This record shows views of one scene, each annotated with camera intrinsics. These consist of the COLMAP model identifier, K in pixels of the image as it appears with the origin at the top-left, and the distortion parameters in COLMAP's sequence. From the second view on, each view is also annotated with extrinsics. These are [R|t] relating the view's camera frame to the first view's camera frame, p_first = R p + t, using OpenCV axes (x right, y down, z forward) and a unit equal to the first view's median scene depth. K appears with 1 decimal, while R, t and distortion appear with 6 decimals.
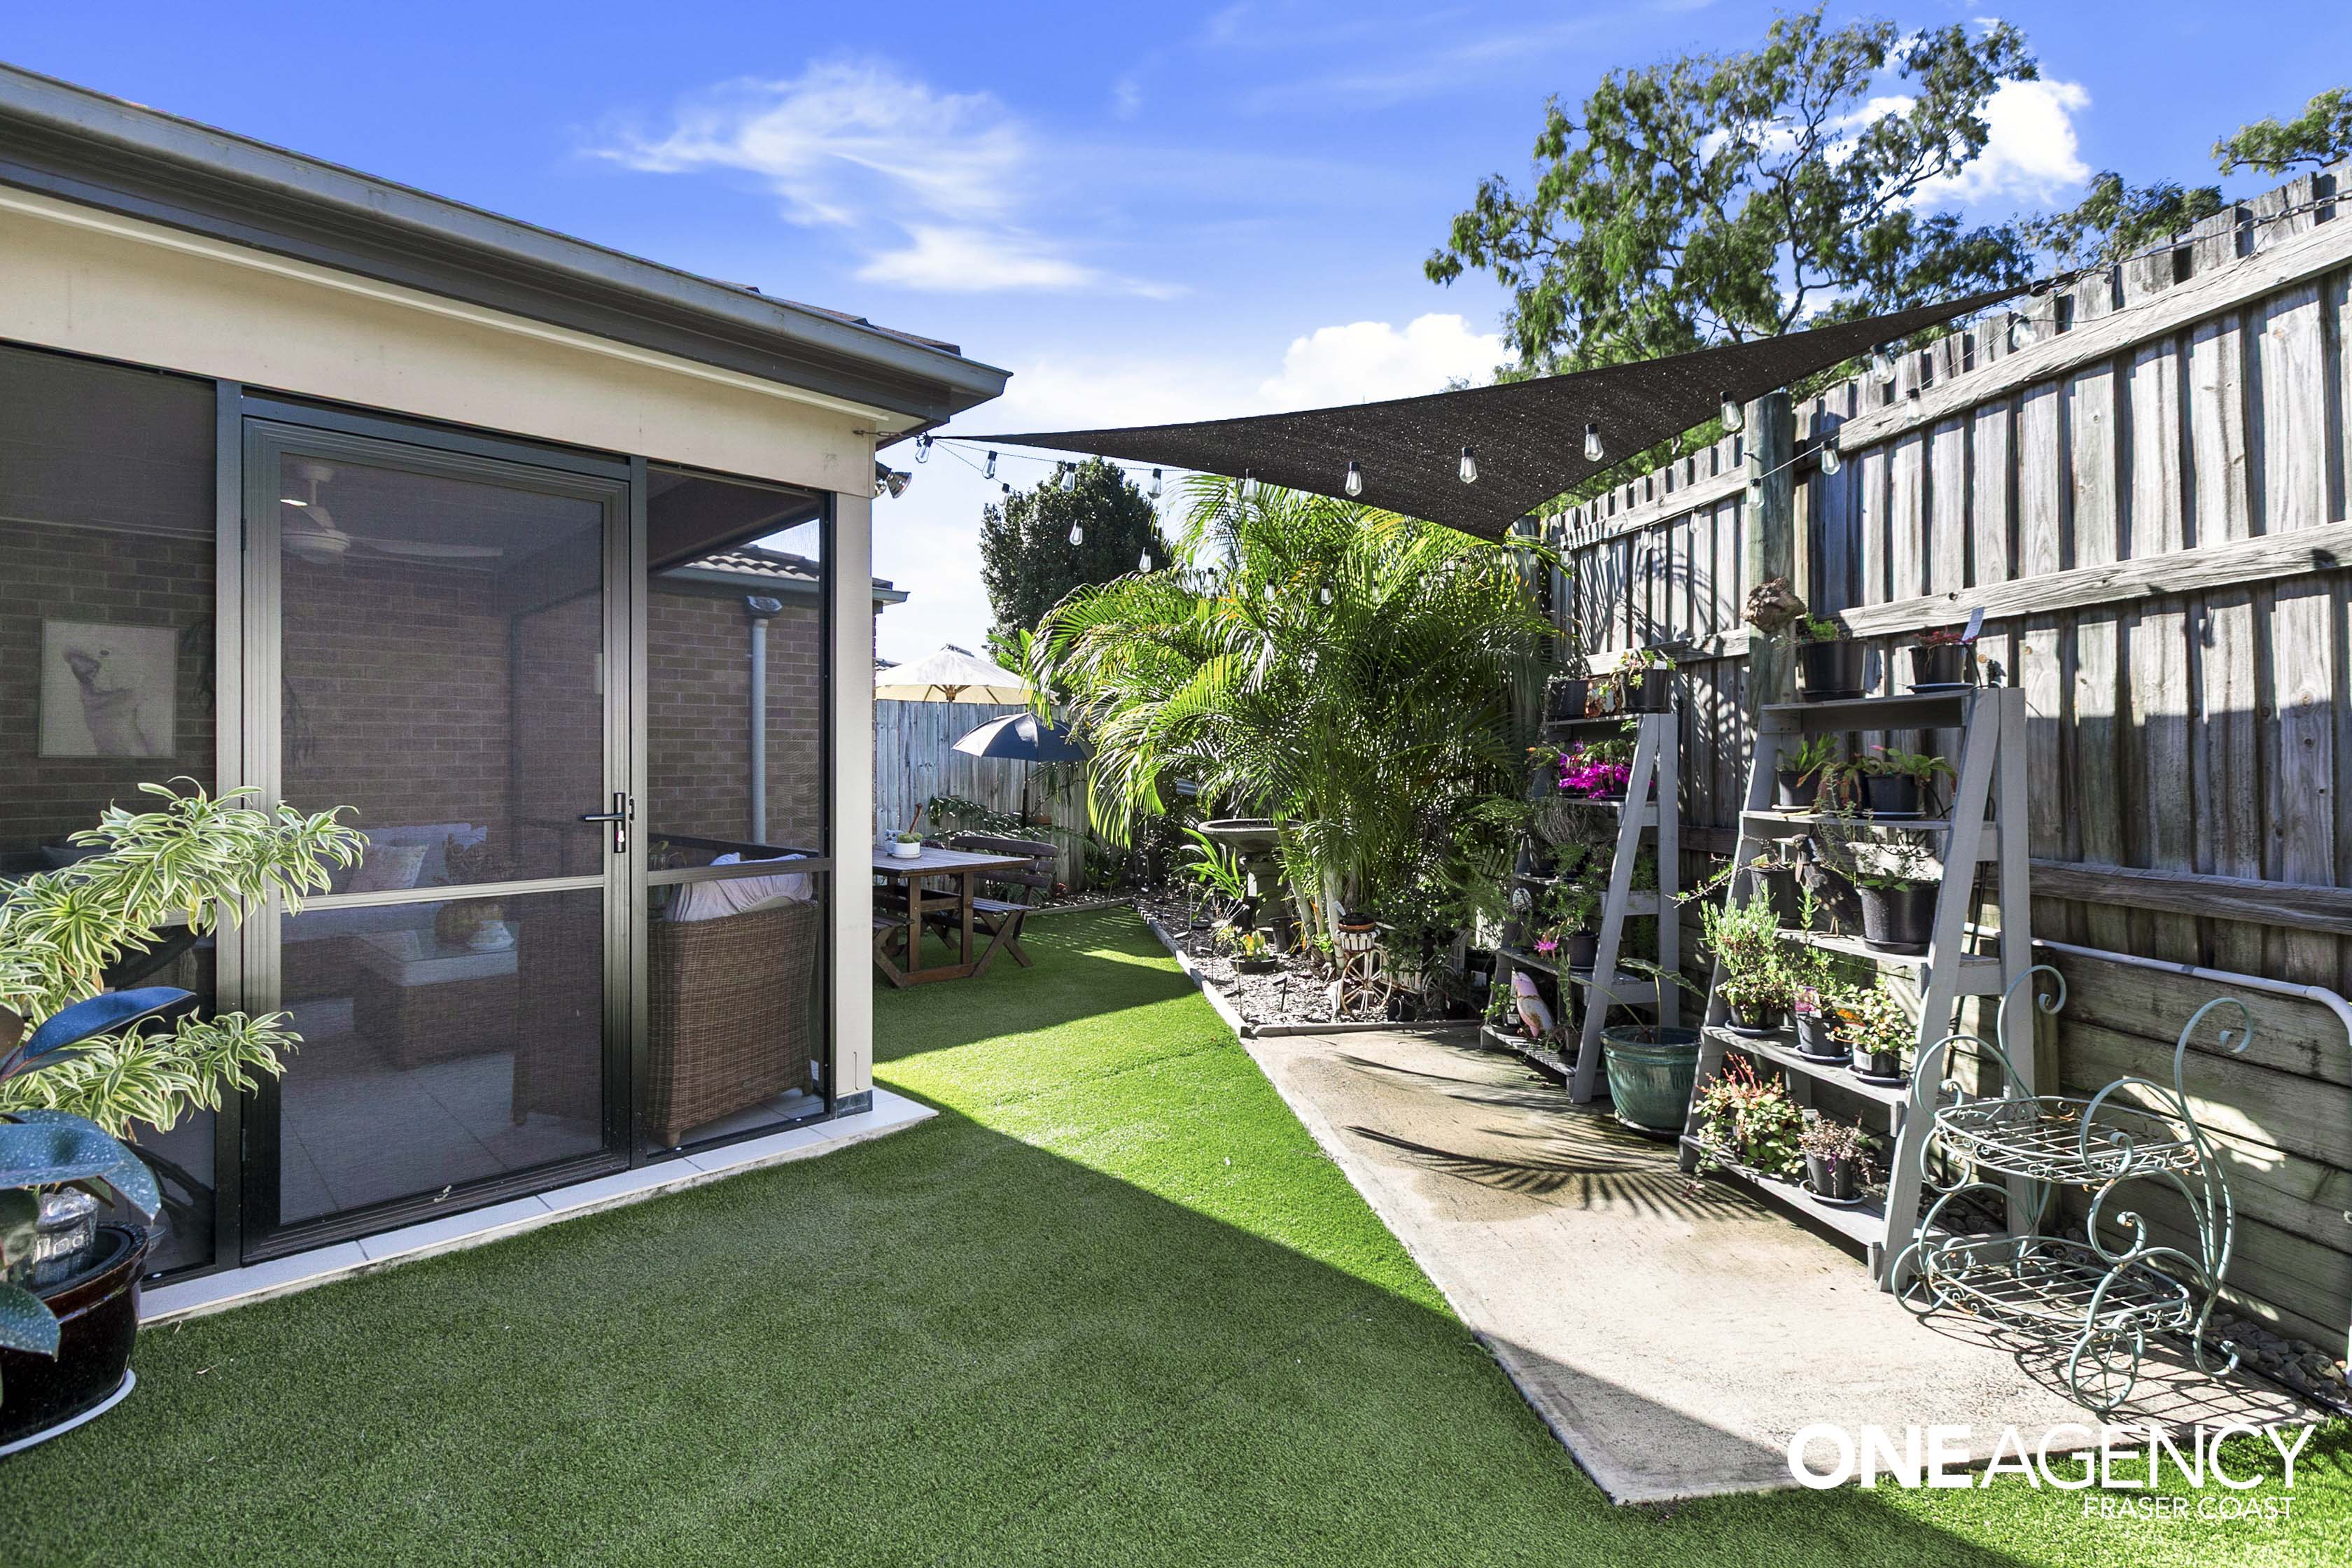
lens RADIAL K [[1073.1, 0, 1181.9], [0, 1073.1, 748.4], [0, 0, 1]] dist [-0.001817, 0.001799]
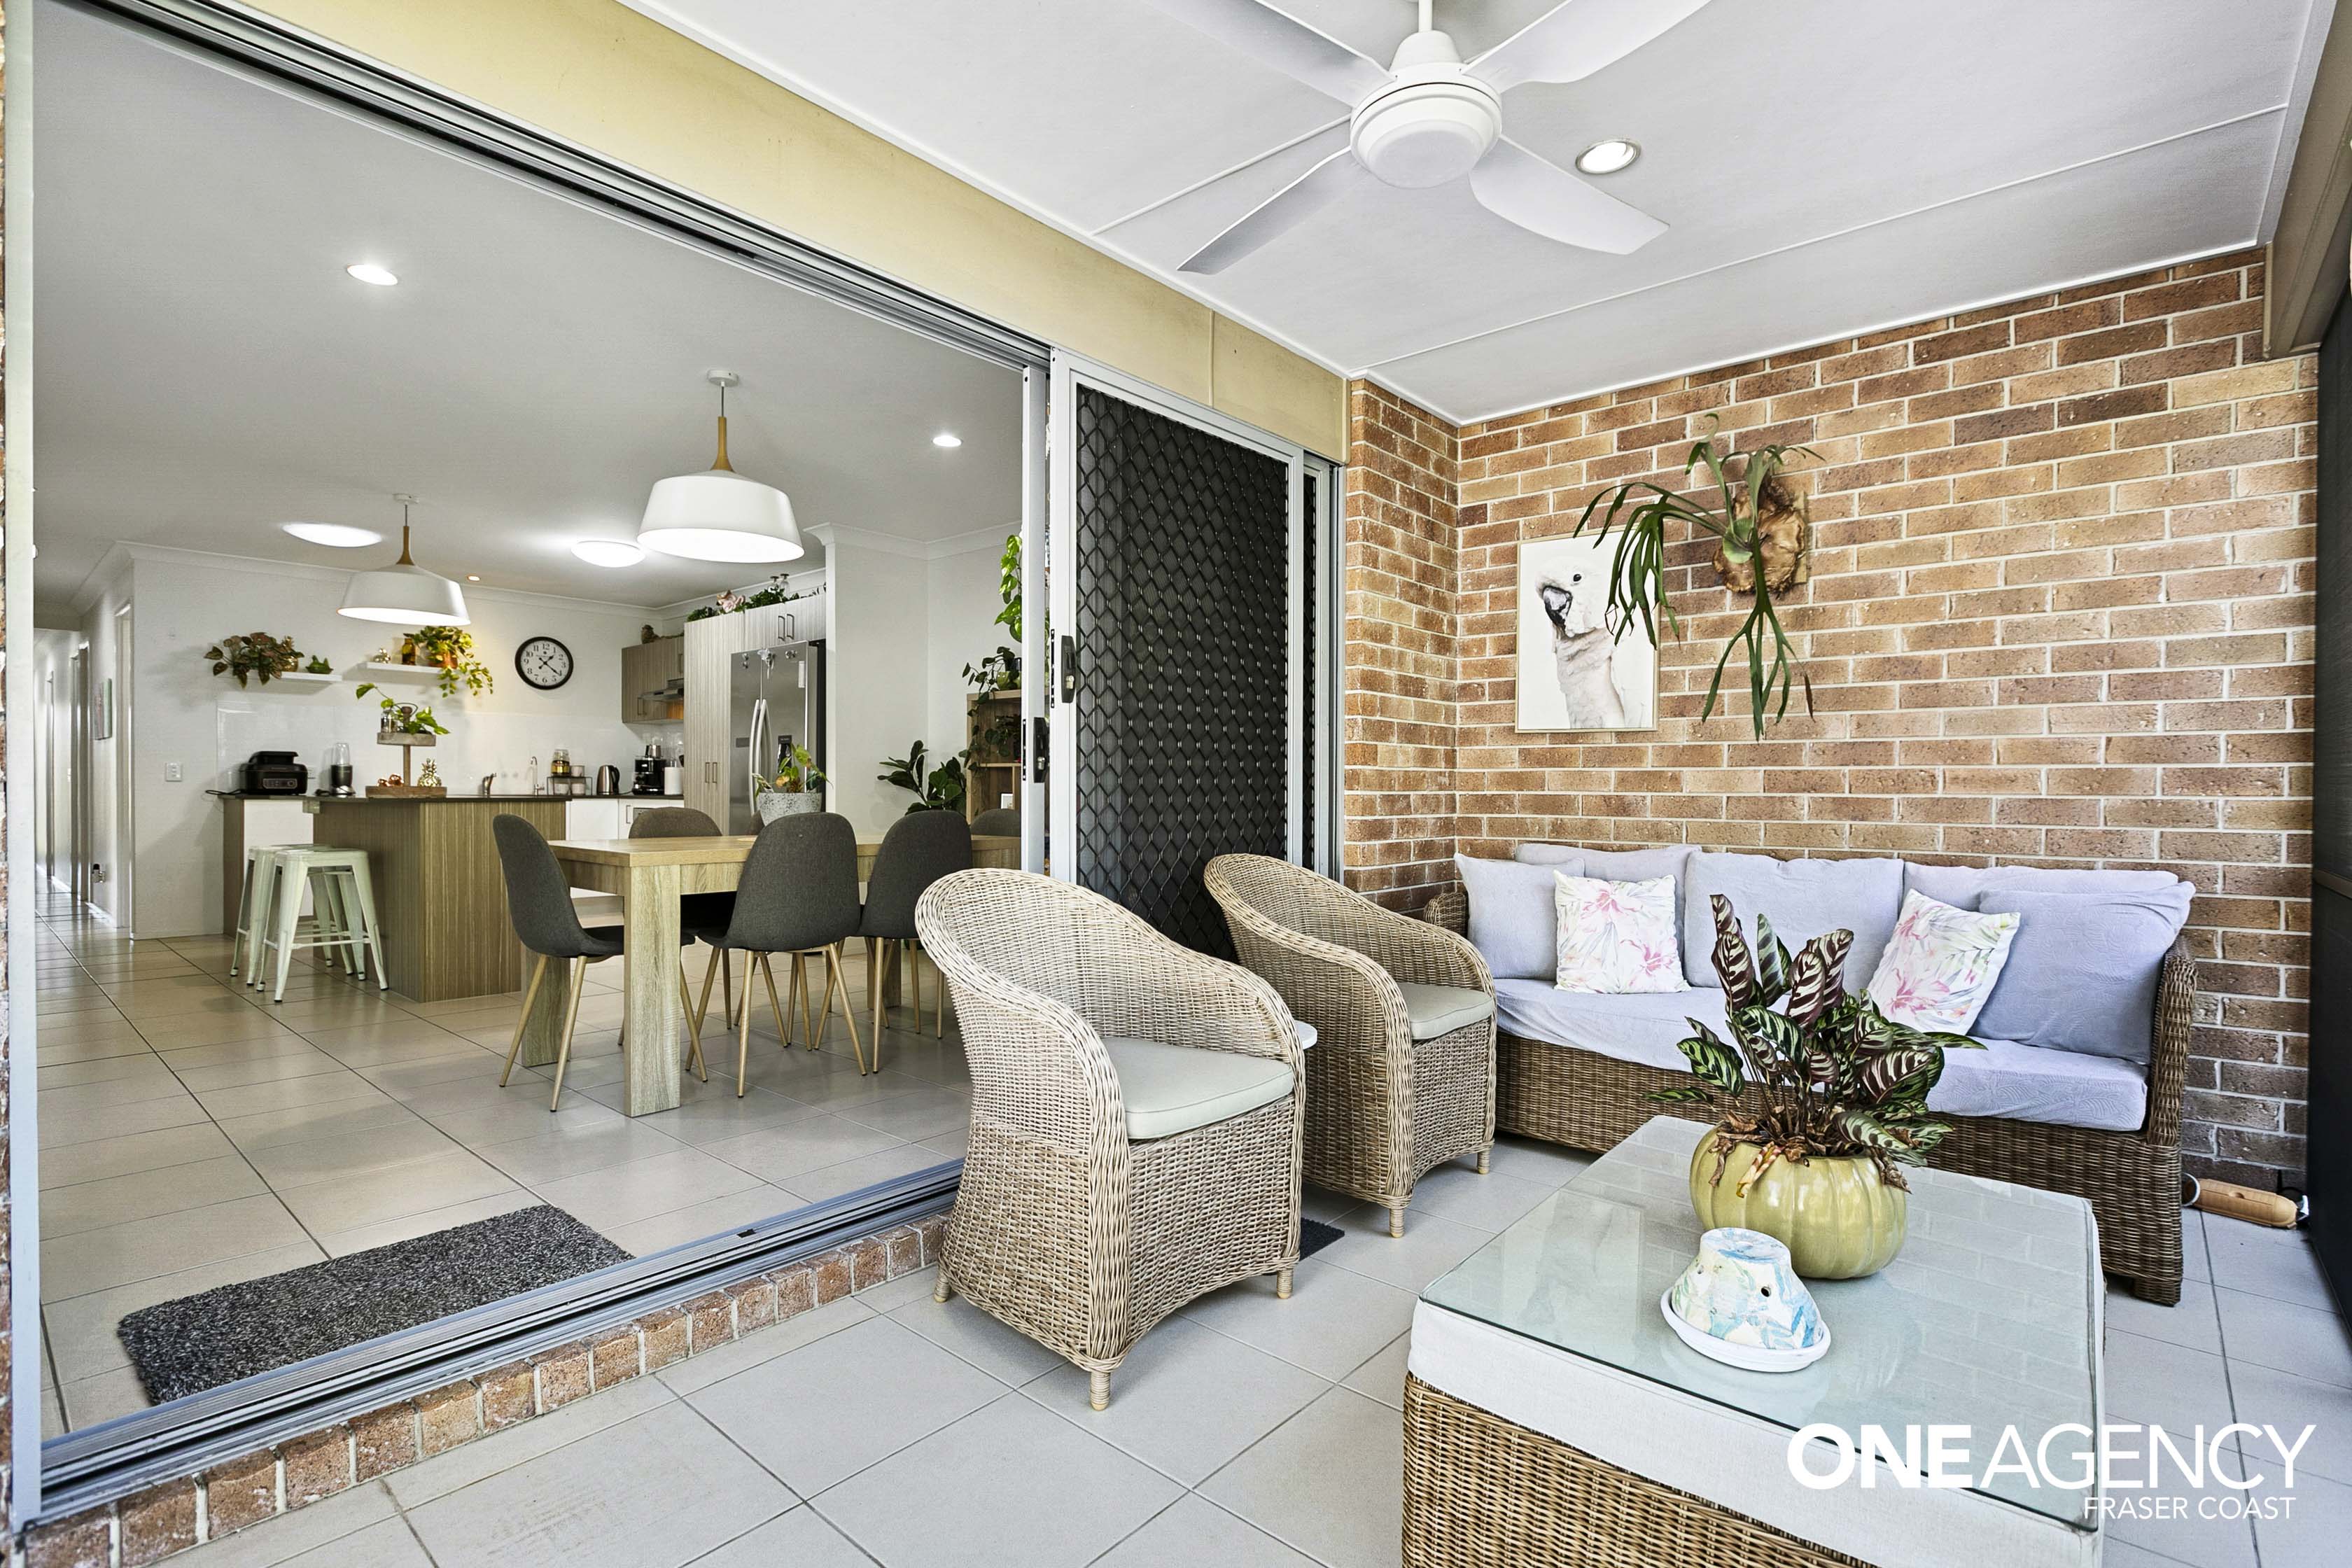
lens RADIAL K [[1083.1, 0, 1174.8], [0, 1083.1, 791.0], [0, 0, 1]] dist [-0.003865, -0.002264]
pose [[0.055664, 0.013574, -0.998357, -0.226473], [0.007370, 0.999875, 0.014006, 0.024591], [0.998422, -0.008138, 0.055557, 0.488681]]
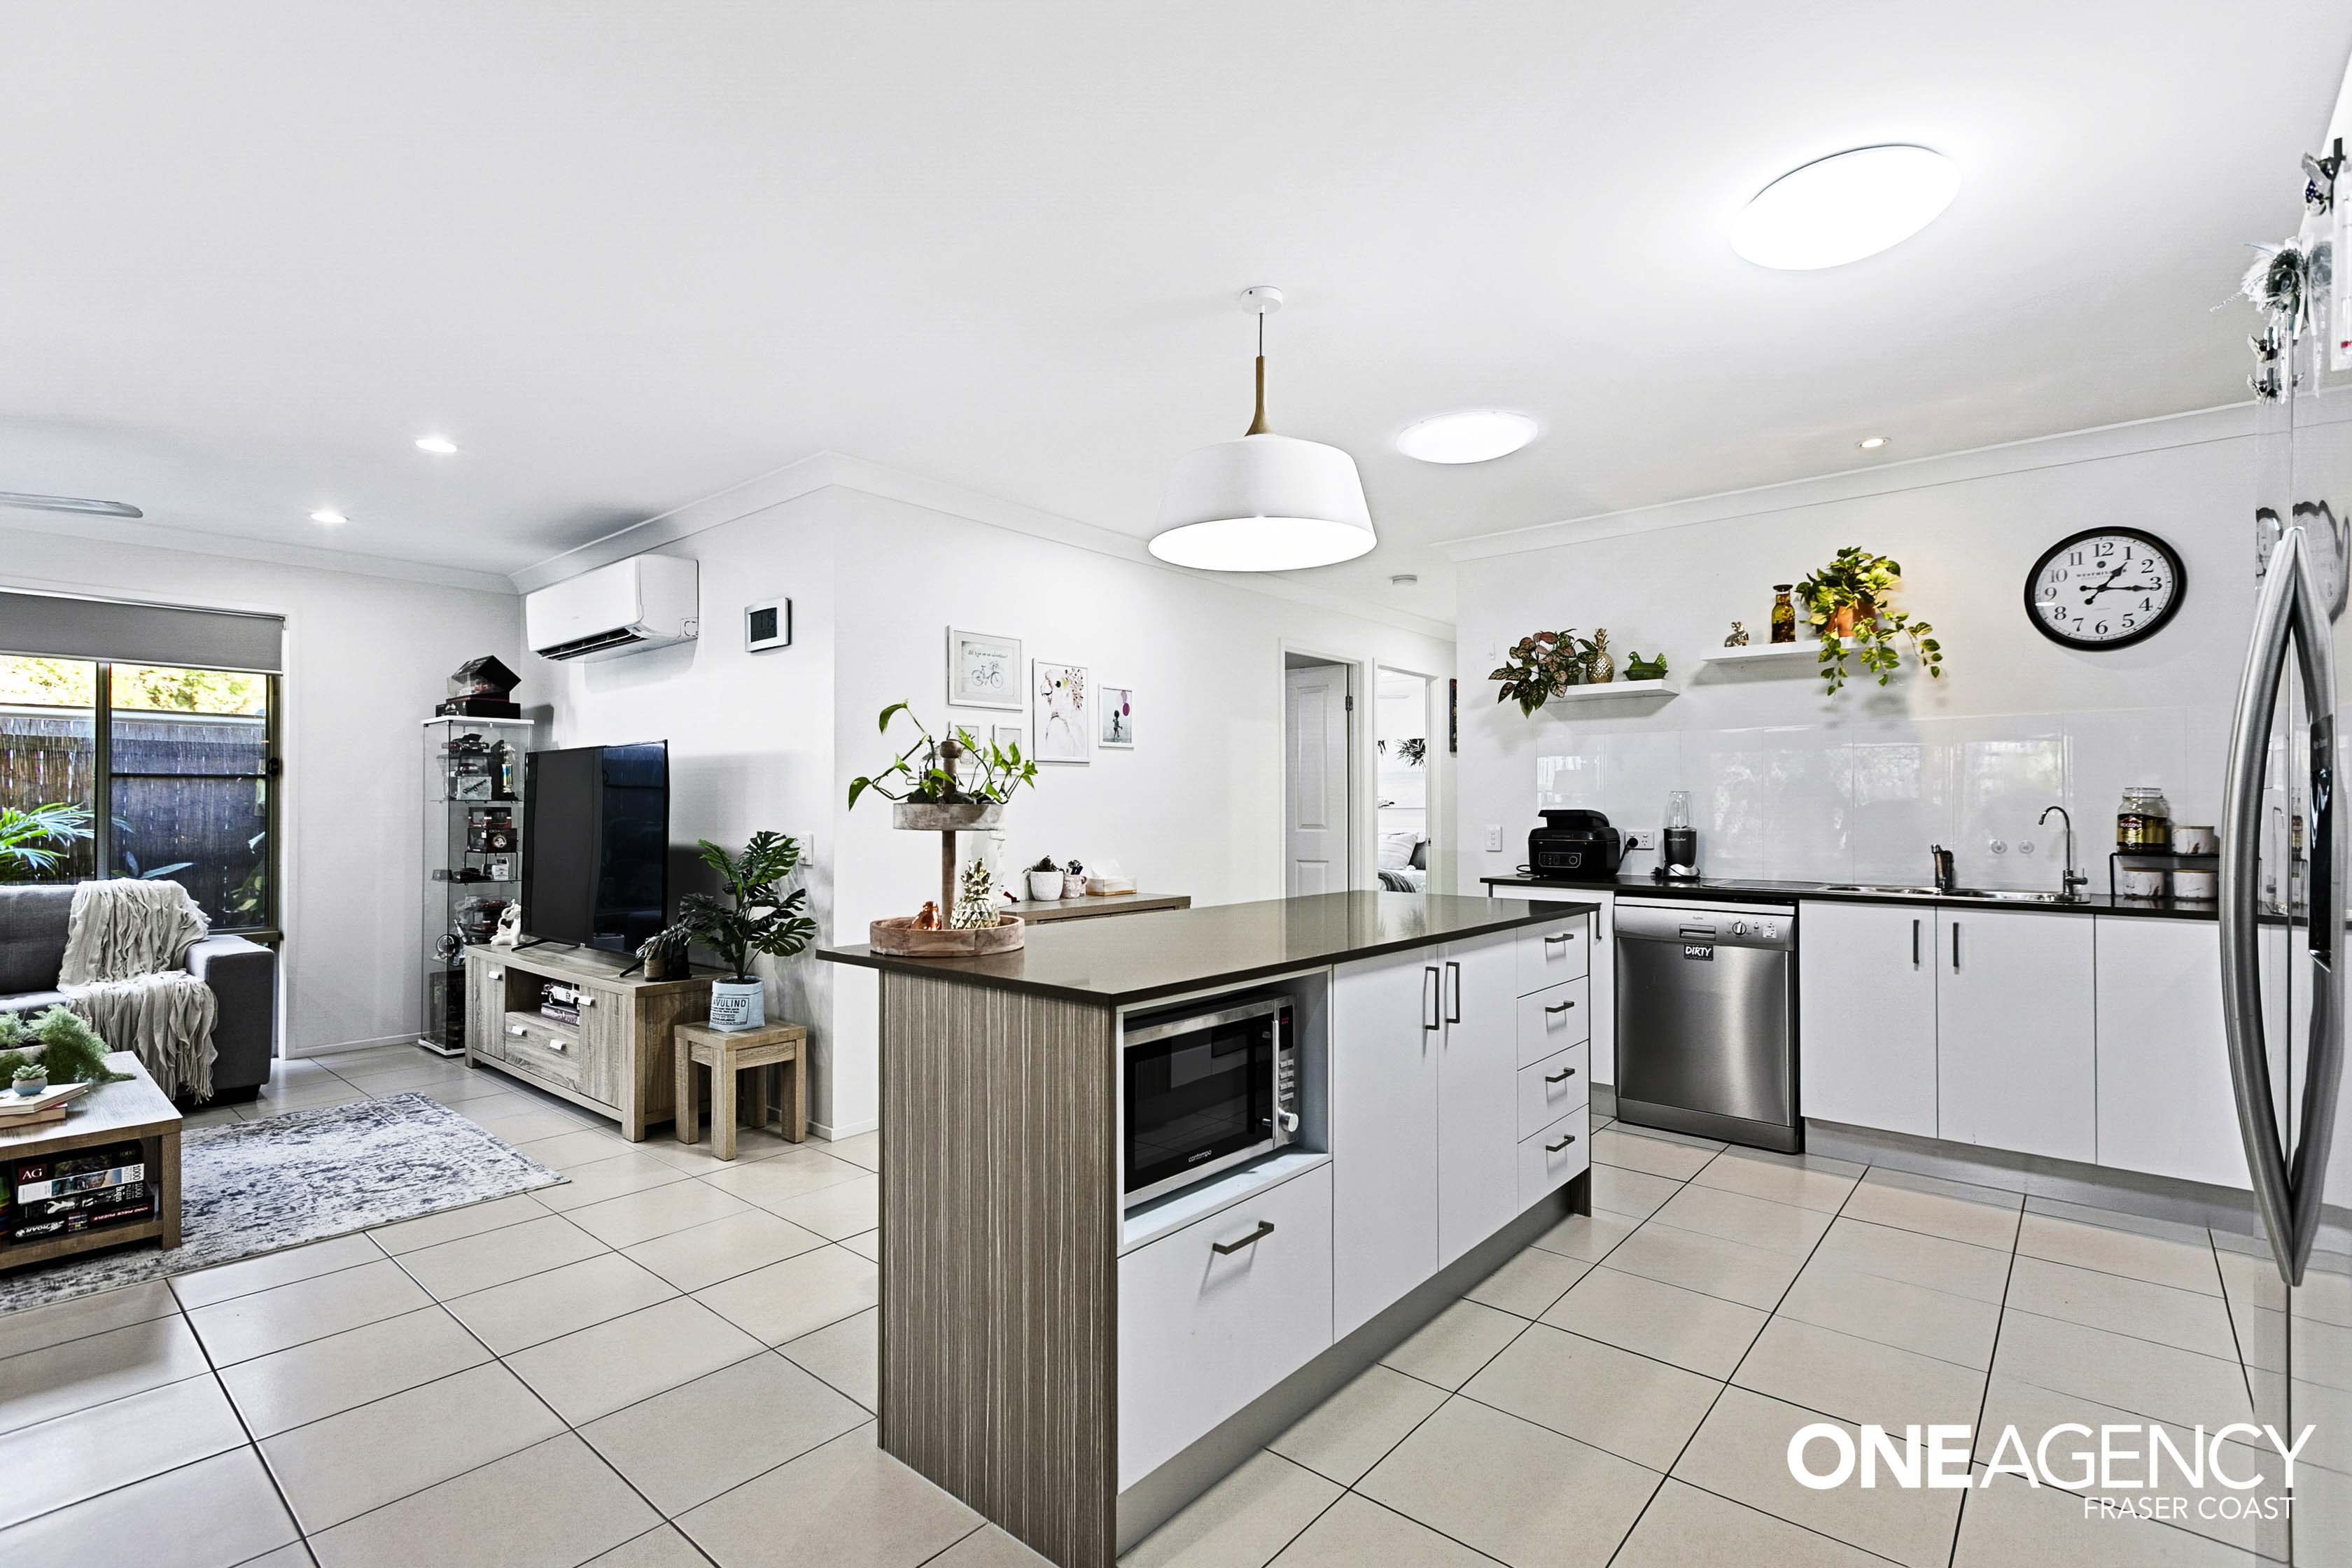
lens RADIAL K [[1073.1, 0, 1173.5], [0, 1073.1, 799.7], [0, 0, 1]] dist [-0.001817, 0.001799]
pose [[-0.998260, 0.011108, -0.057914, -0.891165], [0.012203, 0.999753, -0.018591, 0.002853], [0.057693, -0.019266, -0.998148, 0.362398]]
